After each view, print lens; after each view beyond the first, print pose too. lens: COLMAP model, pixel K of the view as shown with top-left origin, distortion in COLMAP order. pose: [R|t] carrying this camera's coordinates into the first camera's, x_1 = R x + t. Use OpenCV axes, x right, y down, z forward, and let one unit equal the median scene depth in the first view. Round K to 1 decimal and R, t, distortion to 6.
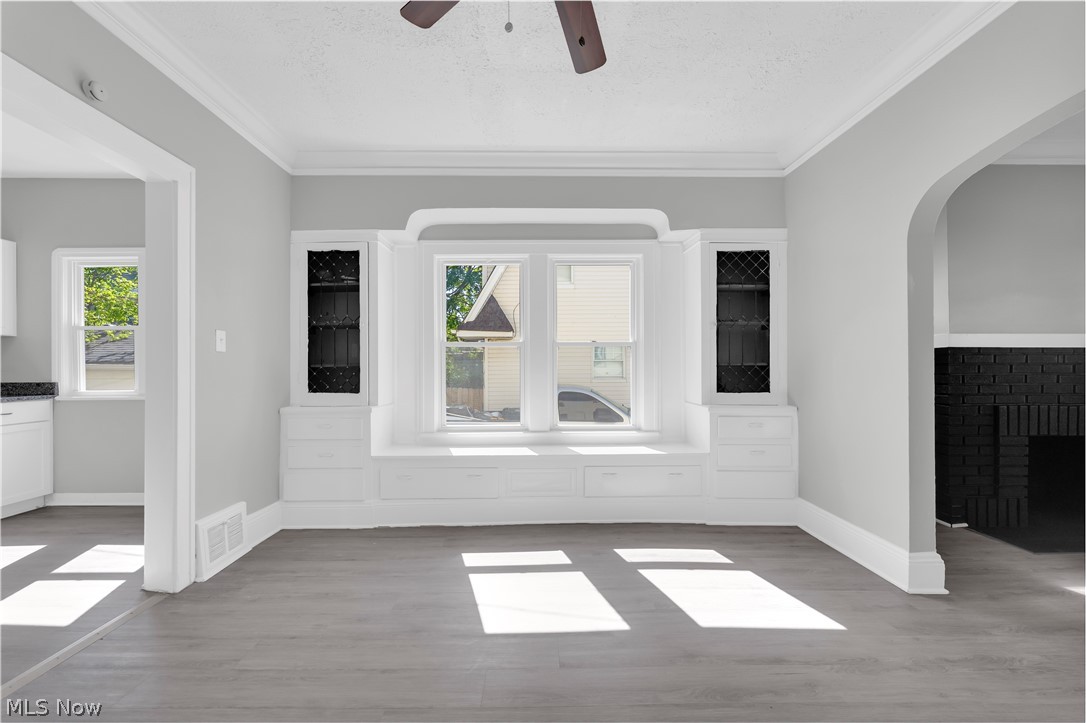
lens RADIAL K [[432.1, 0, 536.6], [0, 432.1, 365.9], [0, 0, 1]] dist [-0.002154, -0.000355]
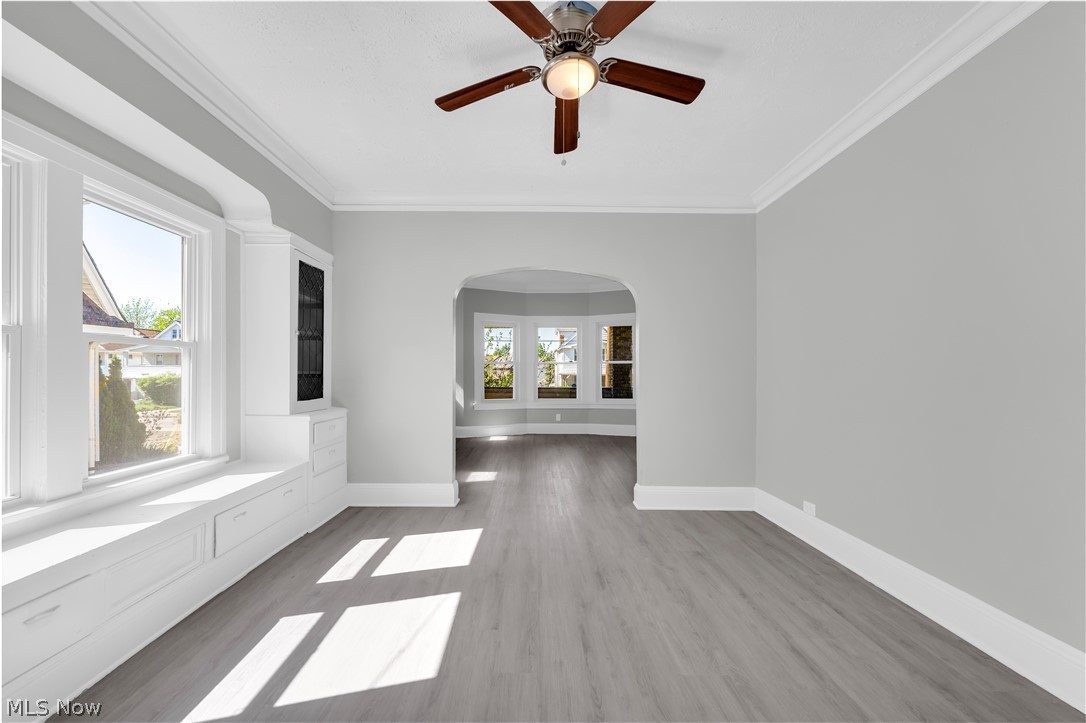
lens RADIAL K [[432.1, 0, 535.7], [0, 432.1, 368.2], [0, 0, 1]] dist [-0.002154, -0.000355]
pose [[0.000351, 0.010957, 0.999940, -0.584735], [-0.003976, 0.999932, -0.010955, -0.005738], [-0.999992, -0.003972, 0.000395, 0.456992]]
